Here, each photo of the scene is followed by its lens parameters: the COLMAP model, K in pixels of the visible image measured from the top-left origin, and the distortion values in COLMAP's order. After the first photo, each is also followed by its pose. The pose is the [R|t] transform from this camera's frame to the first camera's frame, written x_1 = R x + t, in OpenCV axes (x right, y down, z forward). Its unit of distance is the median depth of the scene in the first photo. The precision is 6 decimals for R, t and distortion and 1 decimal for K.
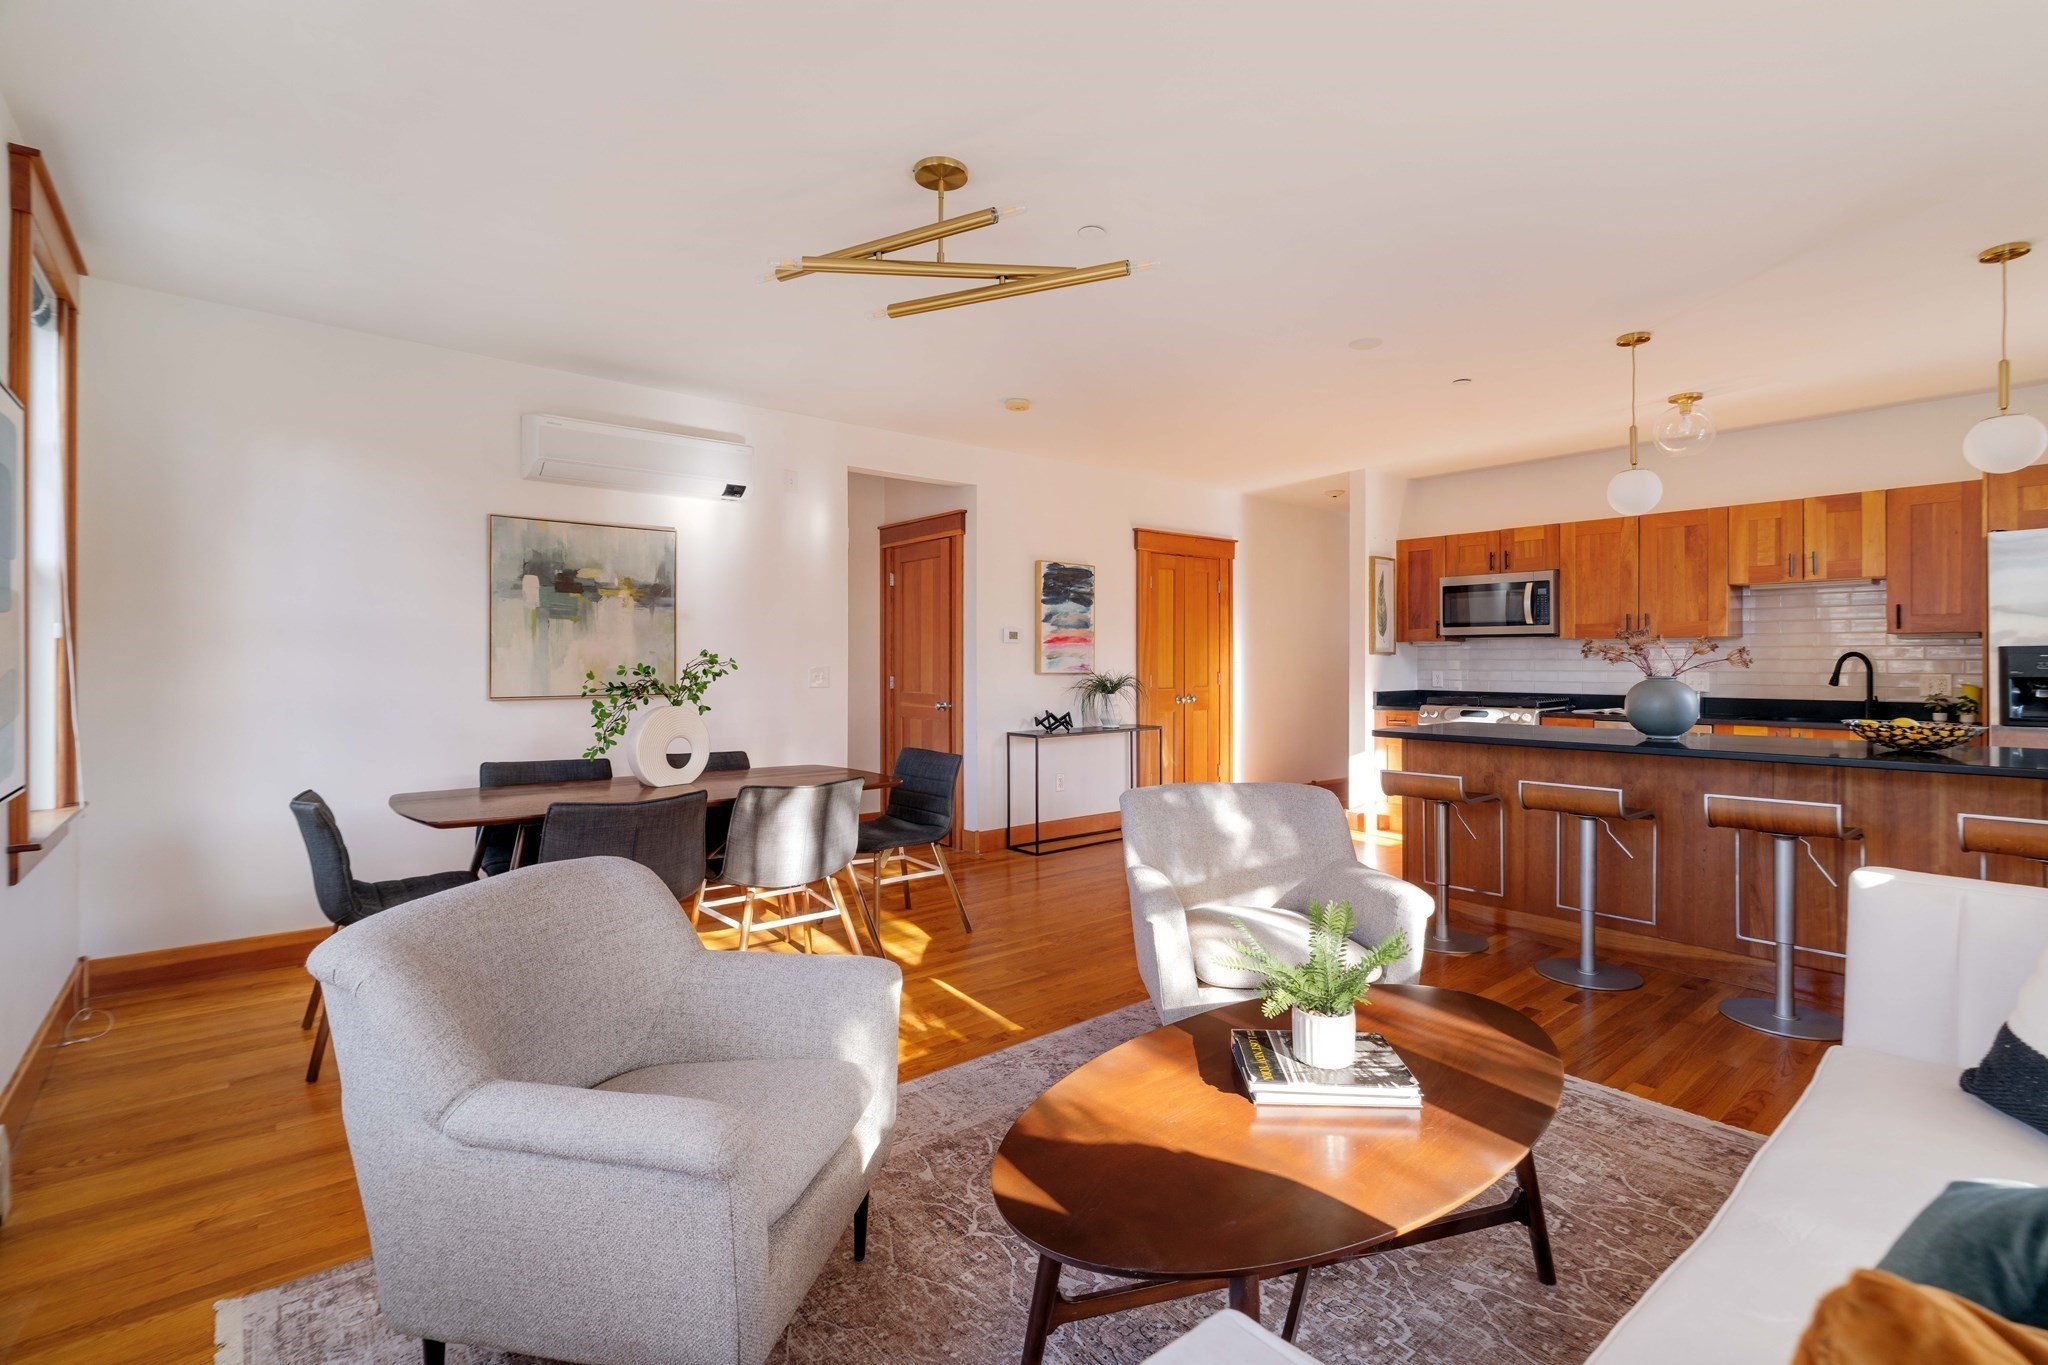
lens RADIAL K [[937.6, 0, 1032.1], [0, 937.6, 659.9], [0, 0, 1]] dist [-0.001978, 0.000939]
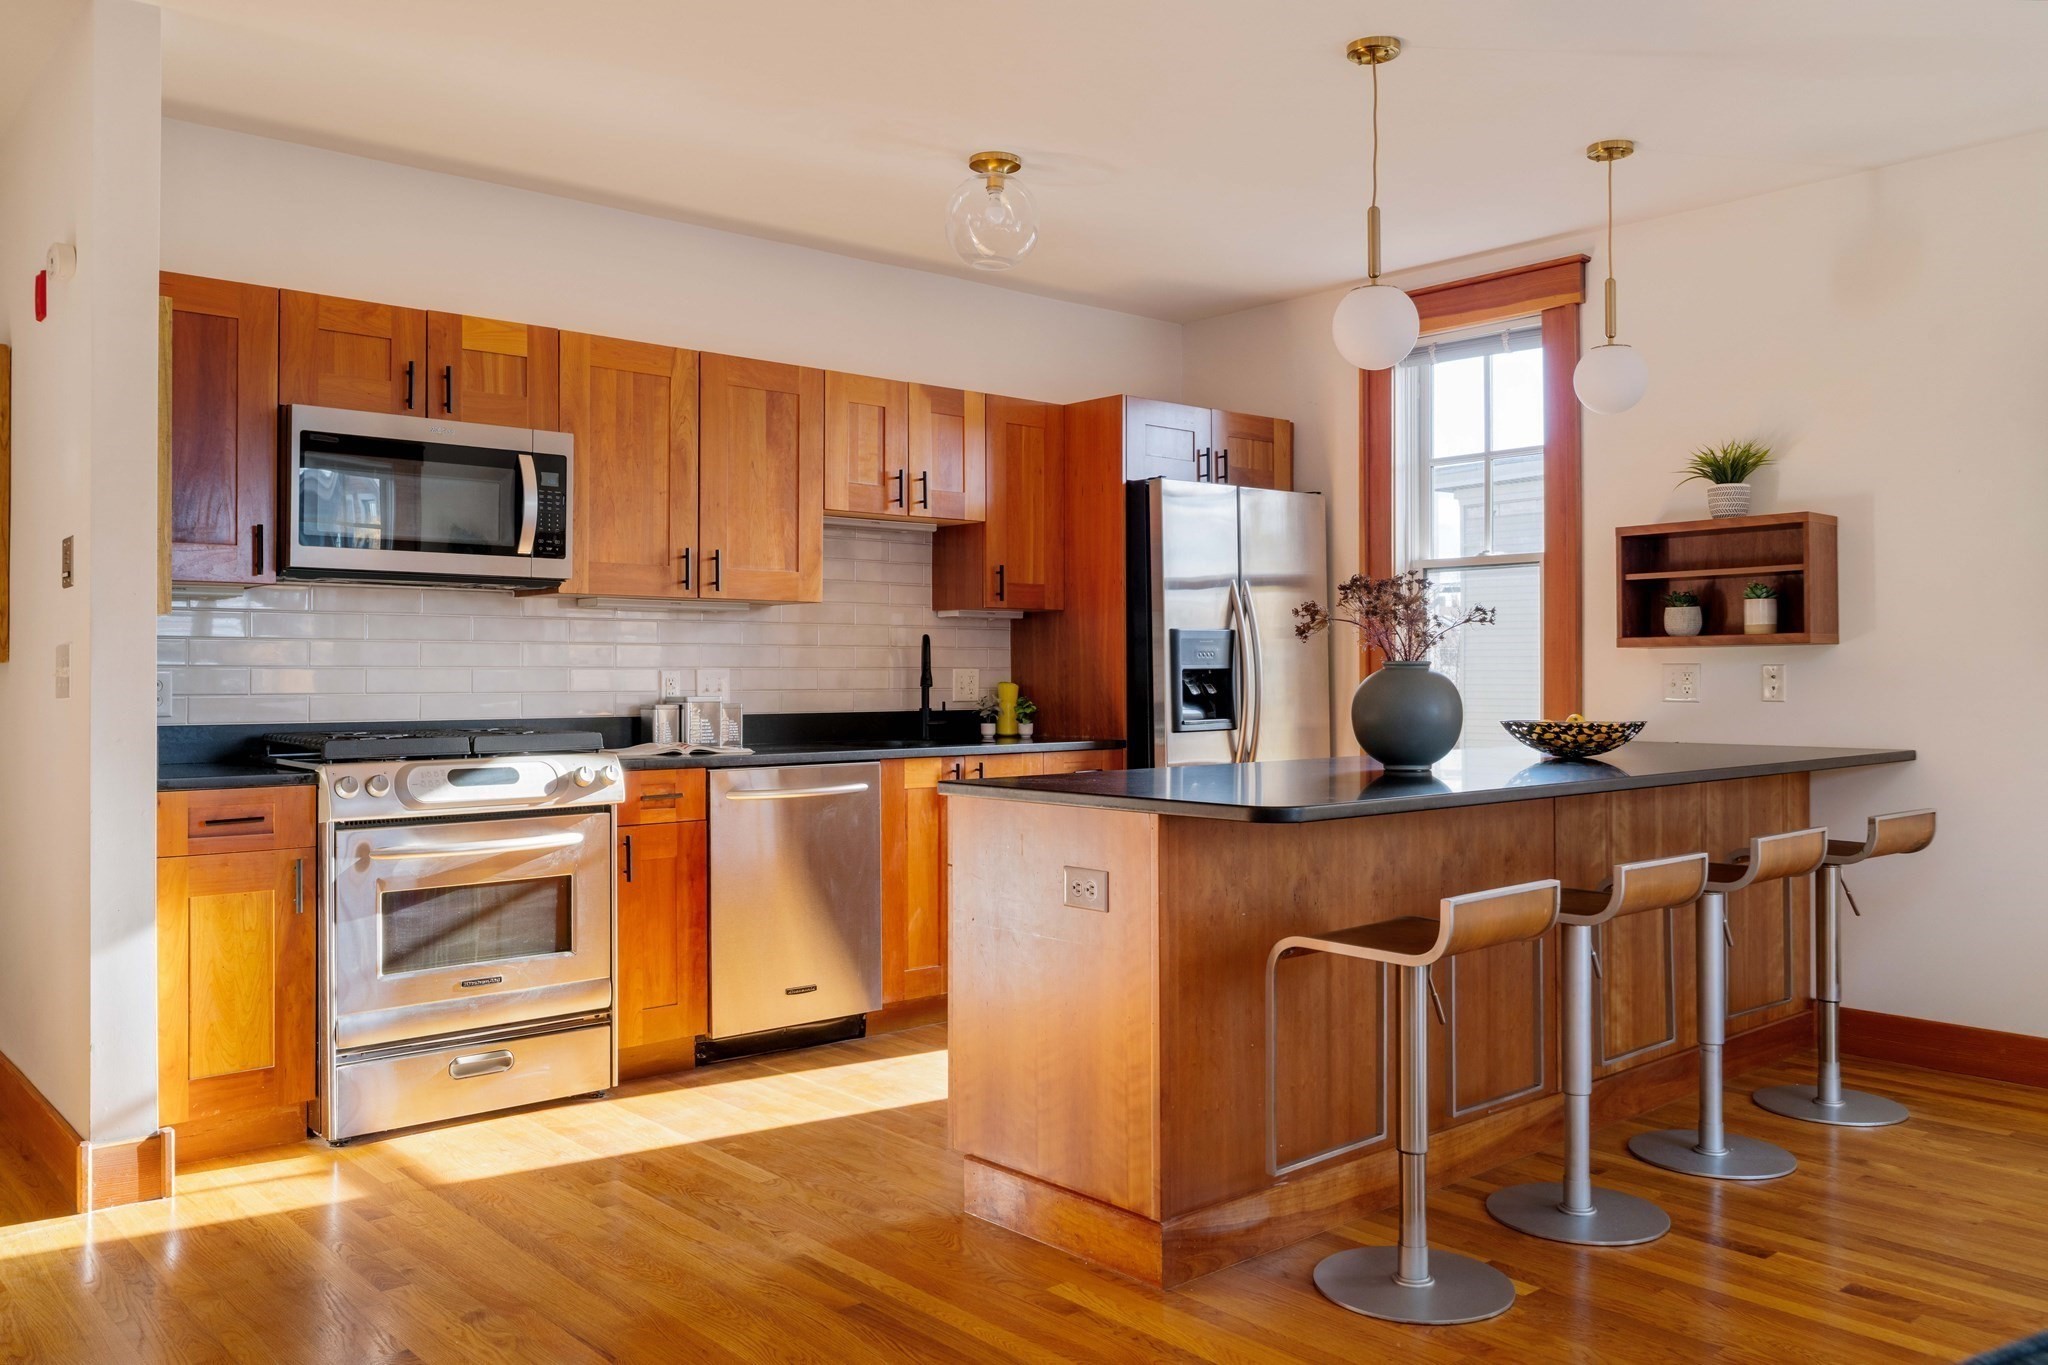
lens RADIAL K [[1604.6, 0, 1030.1], [0, 1604.6, 658.8], [0, 0, 1]] dist [0.002065, 0.000765]
pose [[-0.021333, 0.009425, 0.999728, -0.205788], [0.000963, 0.999955, -0.009407, 0.016821], [-0.999772, 0.000762, -0.021342, 0.858349]]
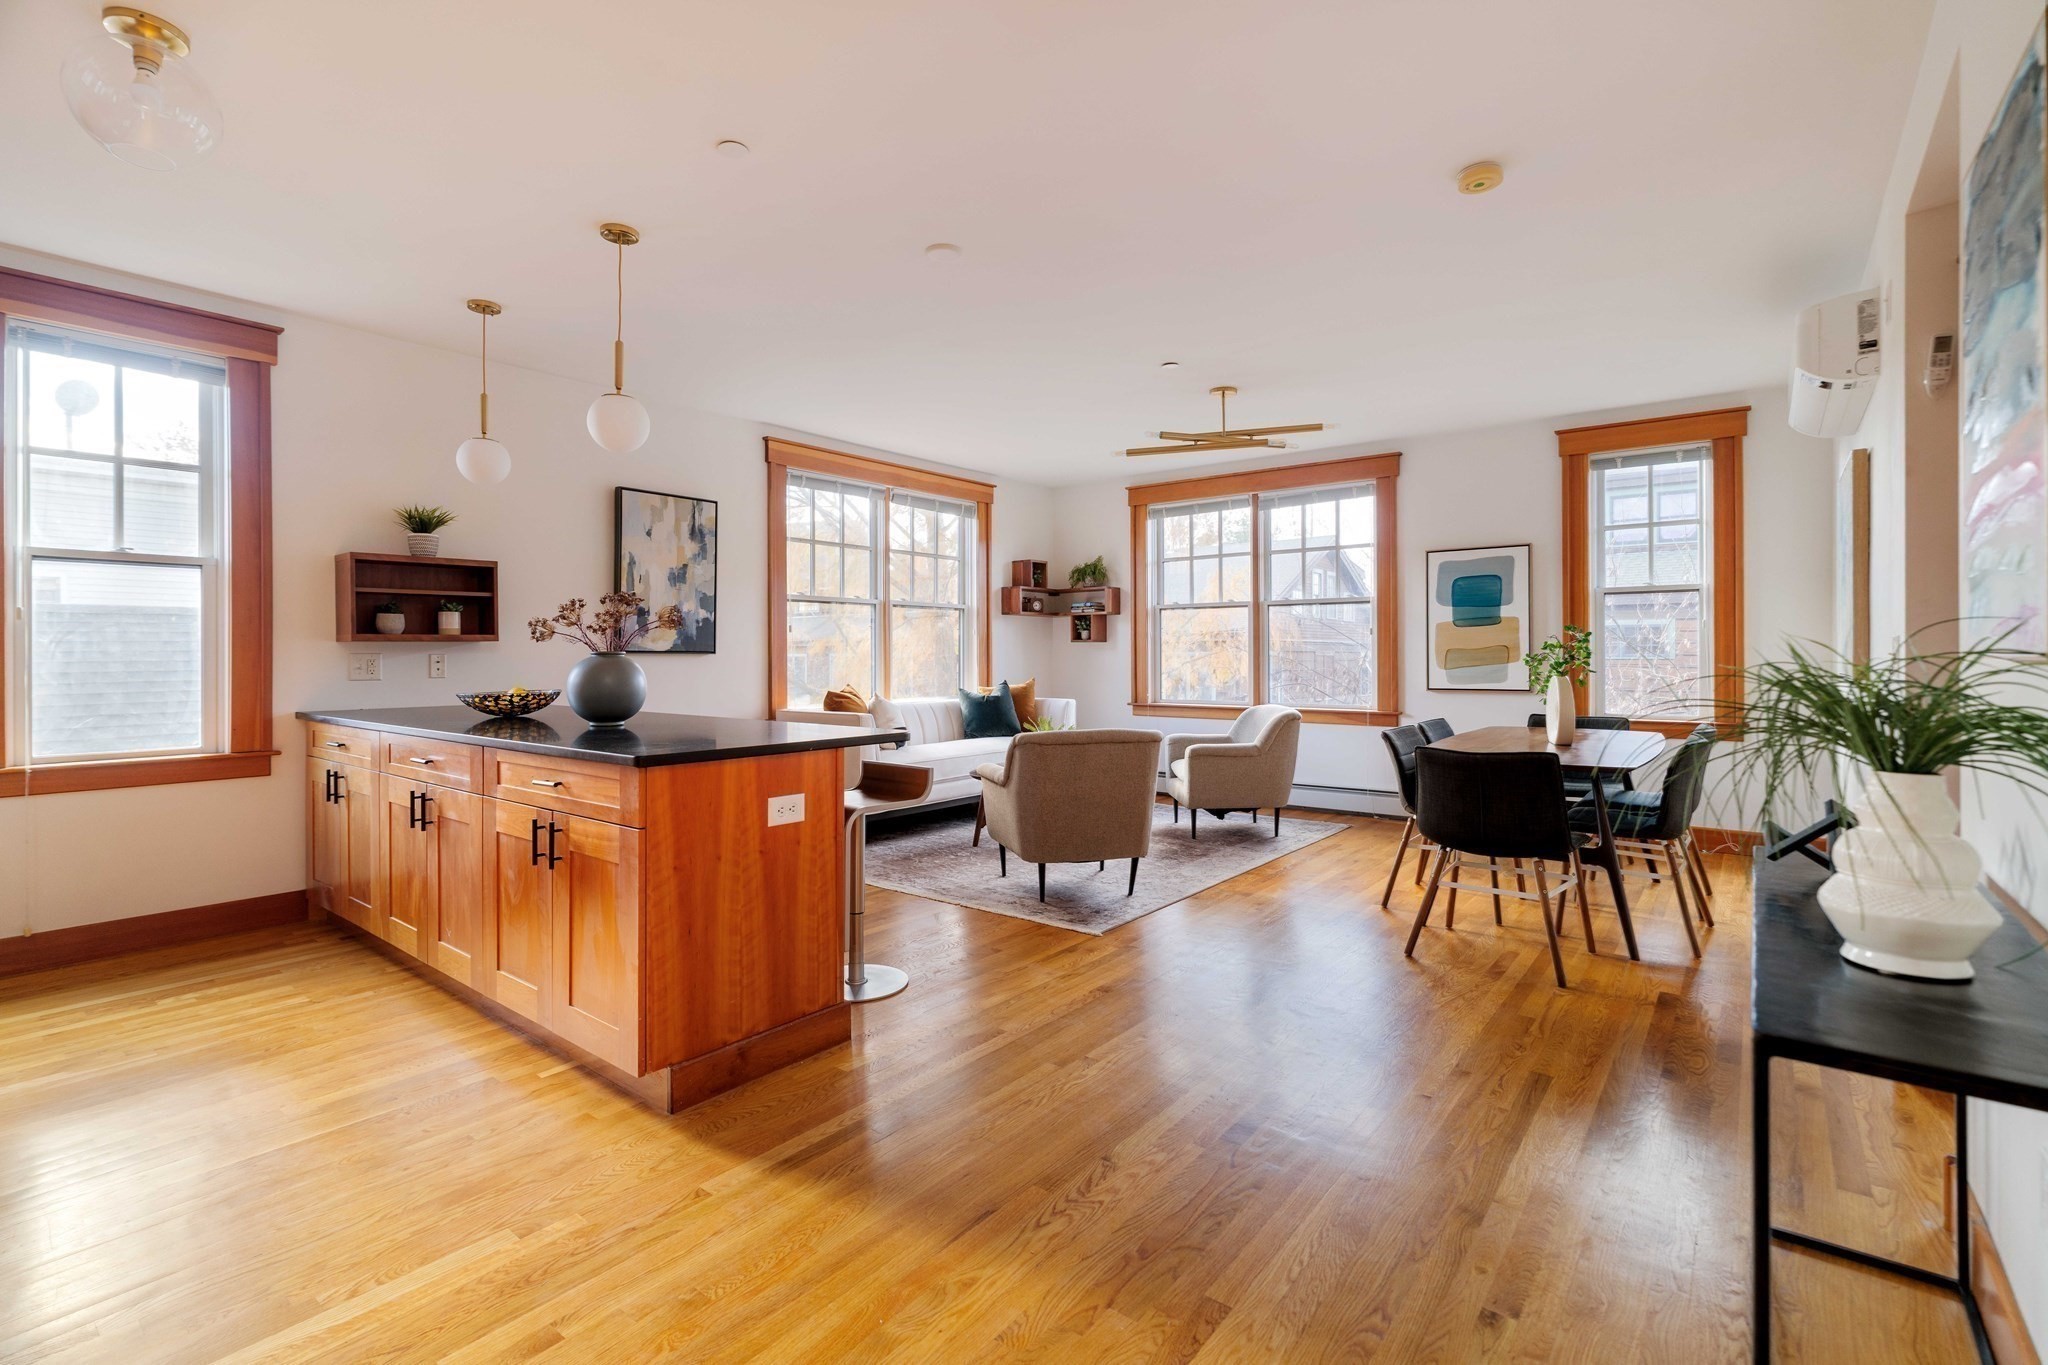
lens RADIAL K [[937.6, 0, 1032.1], [0, 937.6, 659.9], [0, 0, 1]] dist [-0.001978, 0.000939]
pose [[-0.978823, 0.003516, -0.204677, 0.326036], [0.002850, 0.999990, 0.003546, 0.015748], [0.204688, 0.002888, -0.978823, 1.308967]]
